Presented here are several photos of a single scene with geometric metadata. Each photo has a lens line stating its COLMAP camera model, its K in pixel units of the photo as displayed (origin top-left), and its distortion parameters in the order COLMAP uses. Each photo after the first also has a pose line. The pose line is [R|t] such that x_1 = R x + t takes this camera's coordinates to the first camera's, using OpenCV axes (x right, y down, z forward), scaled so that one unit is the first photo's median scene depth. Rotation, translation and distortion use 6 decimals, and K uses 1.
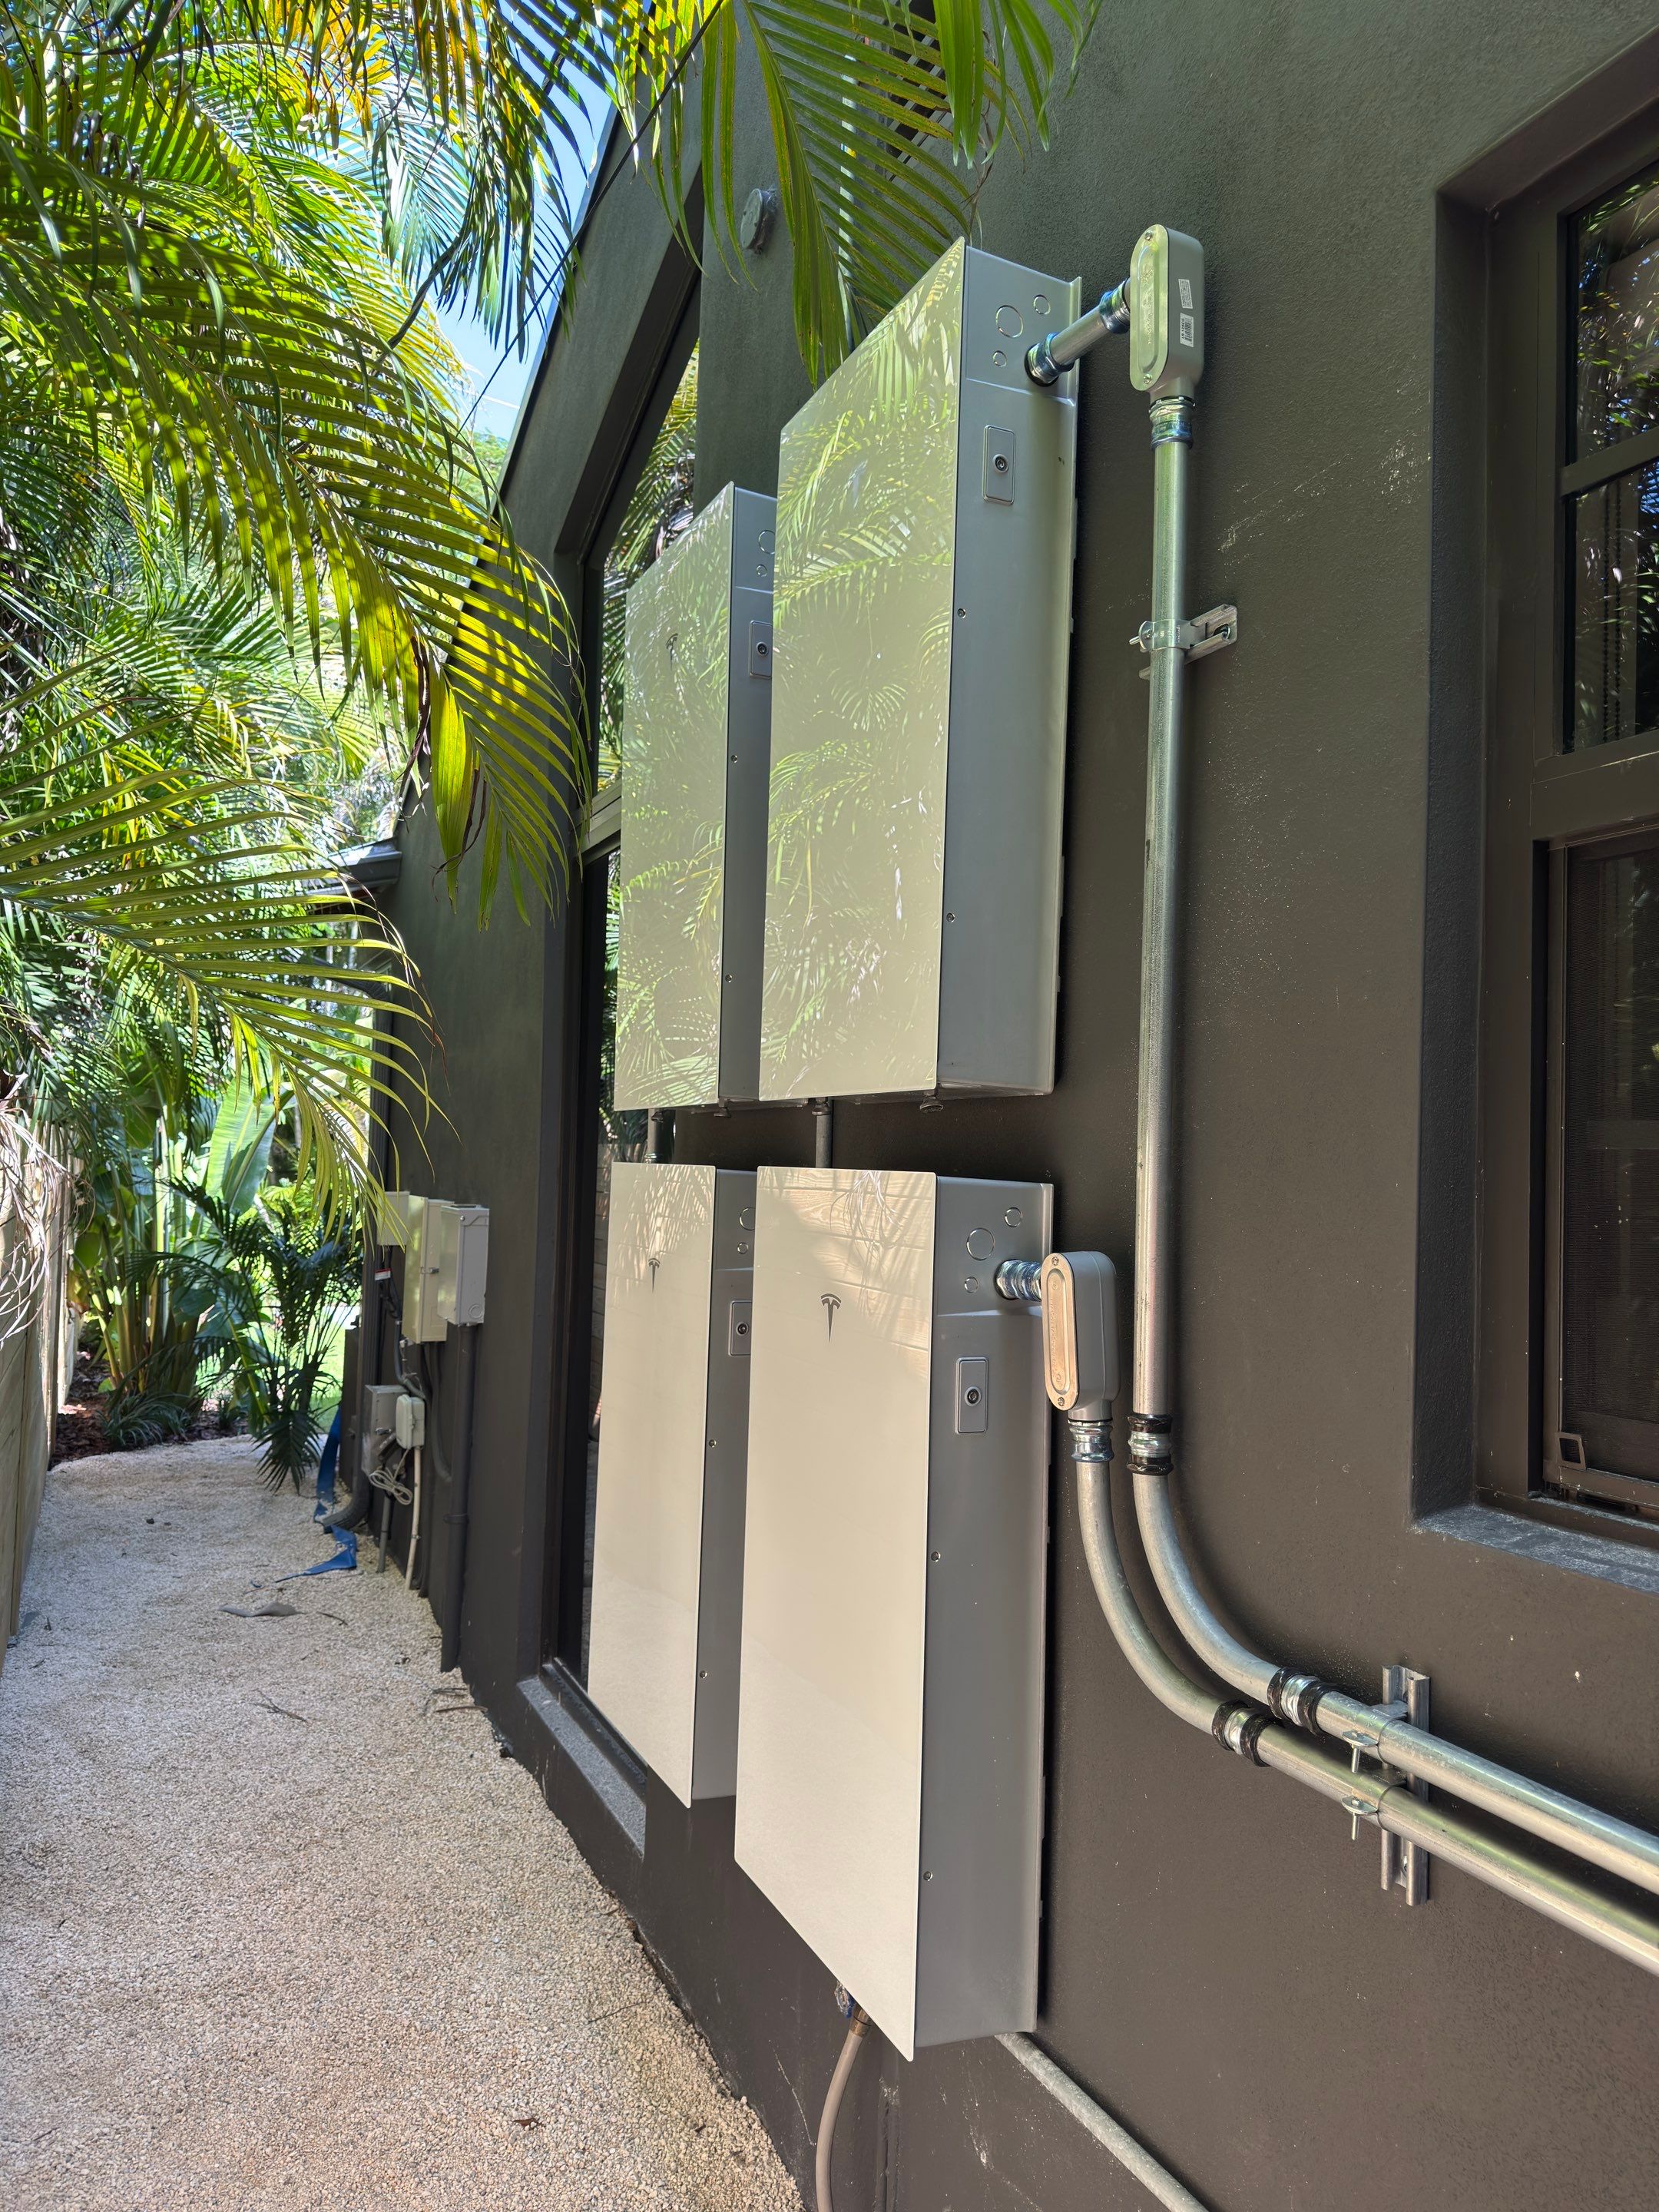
lens RADIAL K [[1570.0, 0, 820.8], [0, 1570.0, 1098.1], [0, 0, 1]] dist [-0.009229, -0.003145]
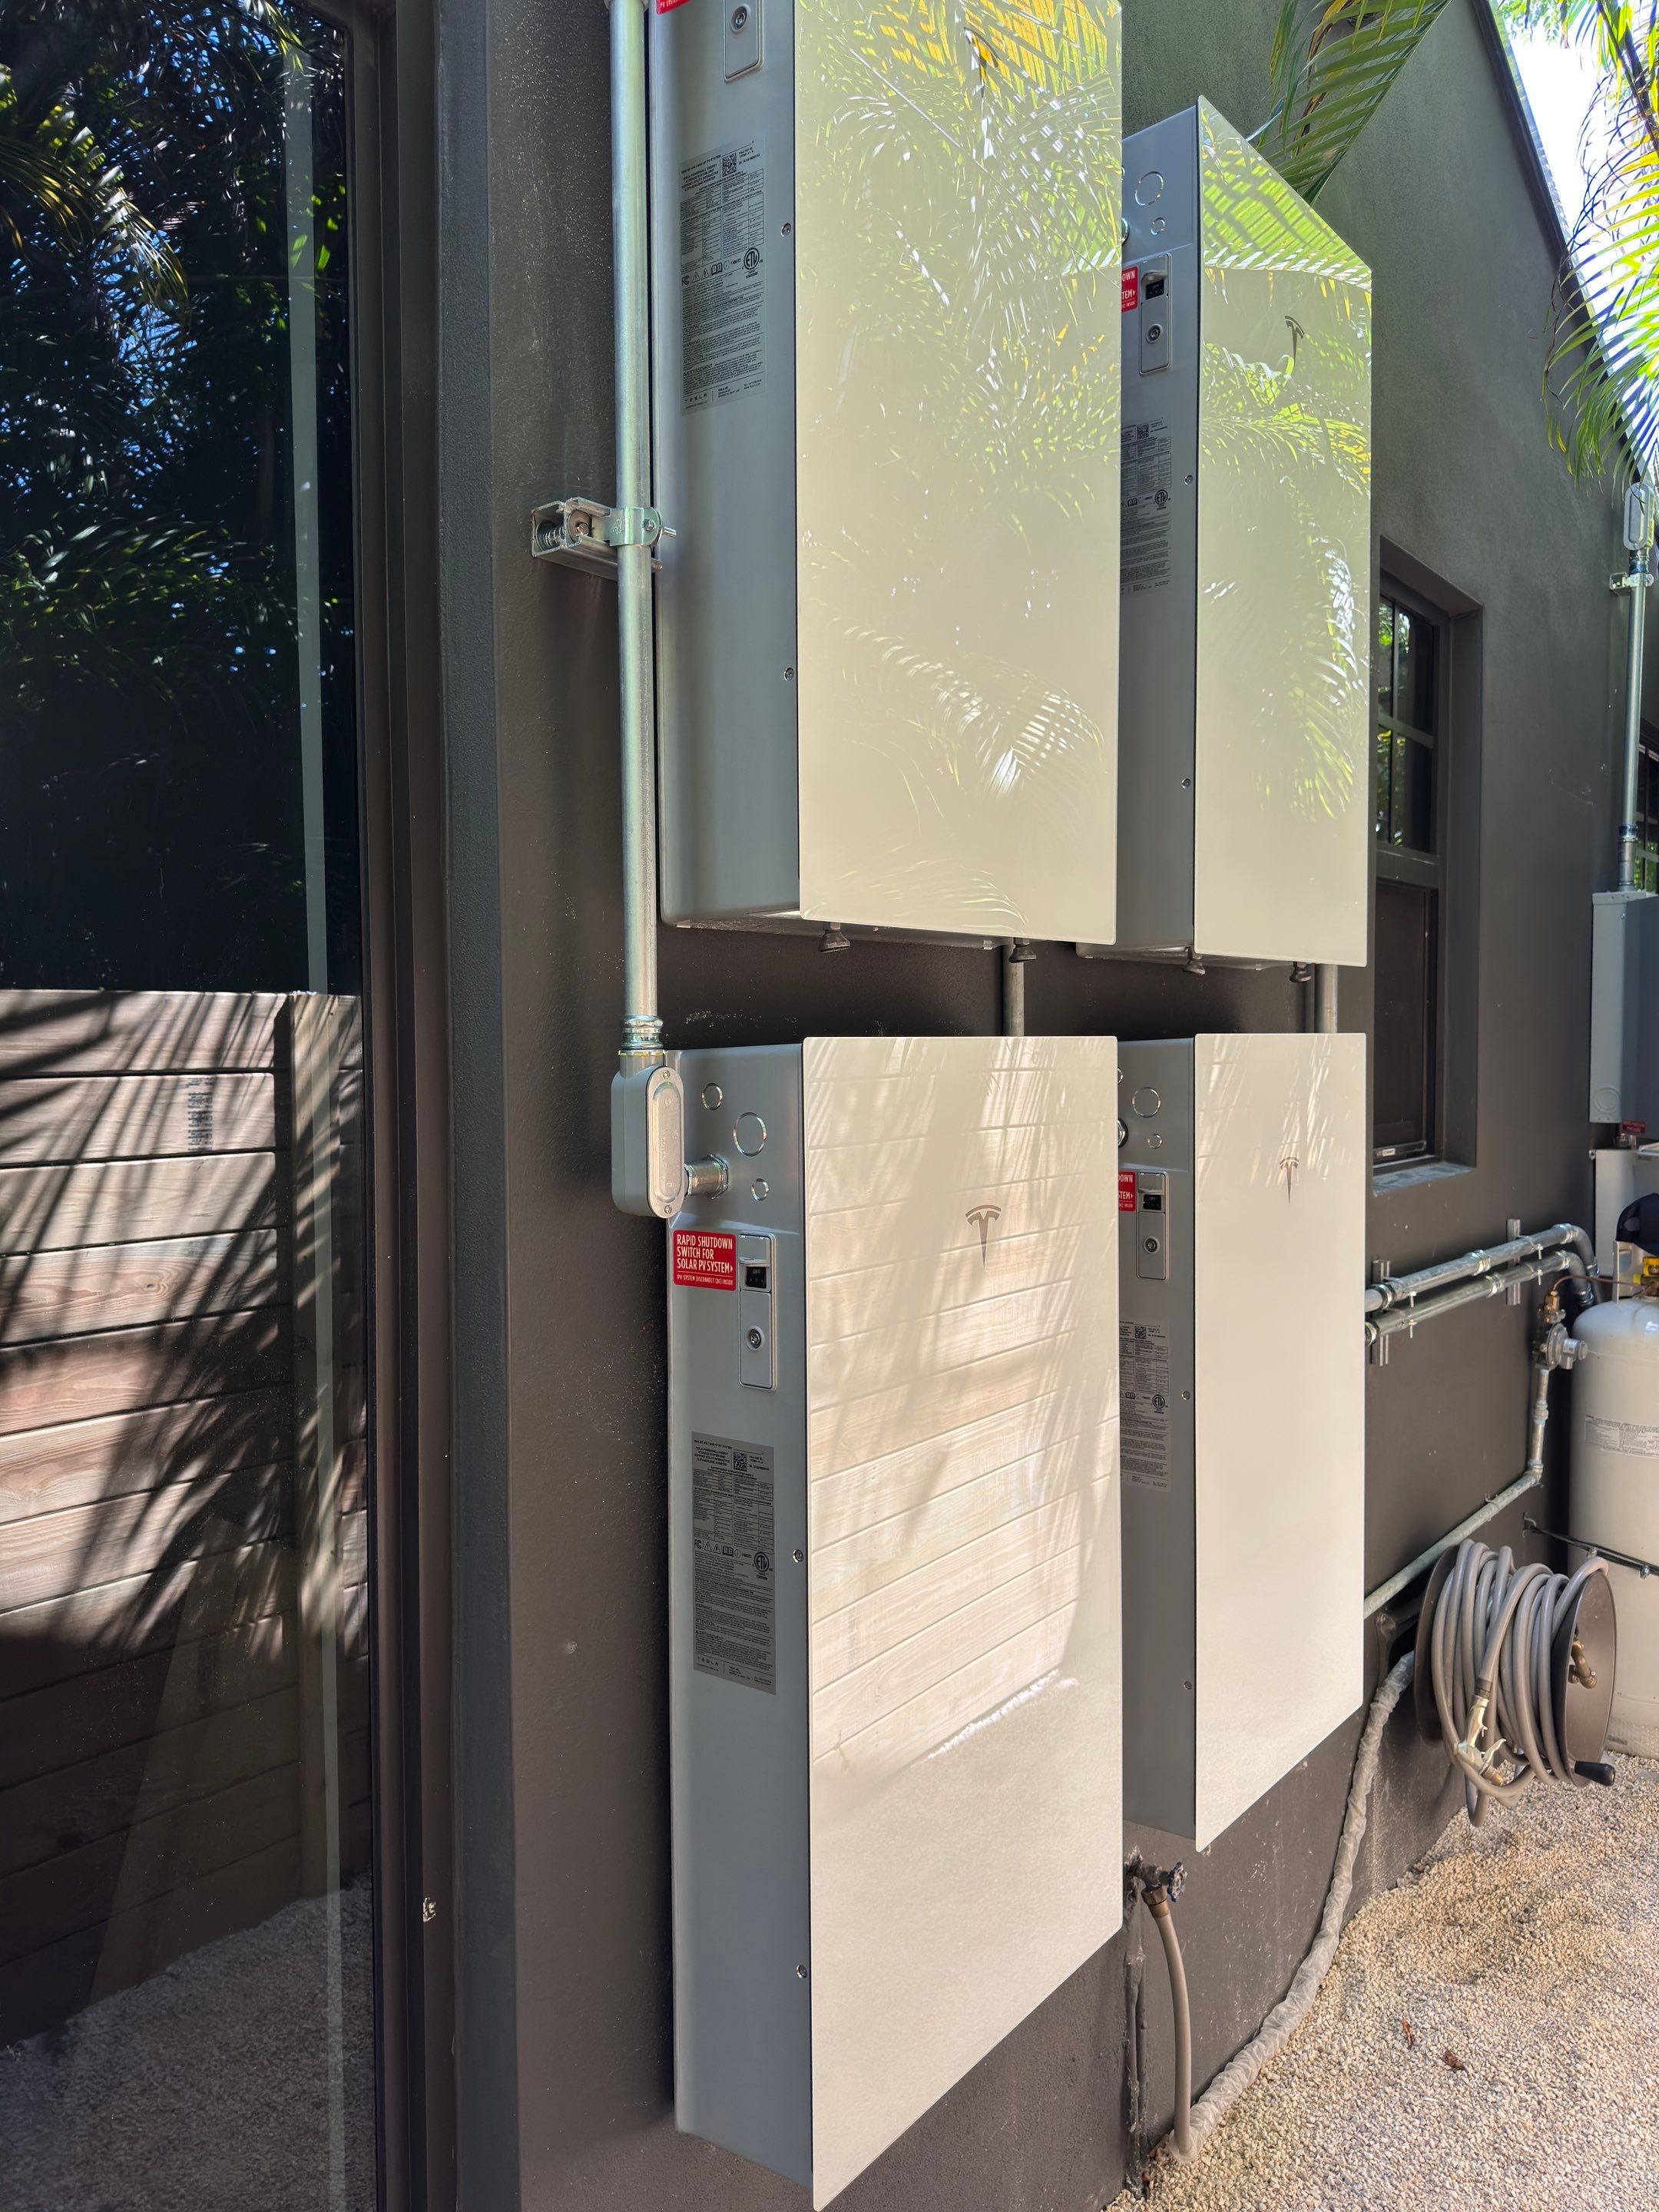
lens RADIAL K [[1570.0, 0, 820.8], [0, 1570.0, 1098.1], [0, 0, 1]] dist [-0.009229, -0.003145]
pose [[-0.441959, -0.070237, 0.894281, -0.658911], [-0.049696, 0.997316, 0.053770, 0.040248], [-0.895658, -0.020678, -0.444263, 1.476700]]
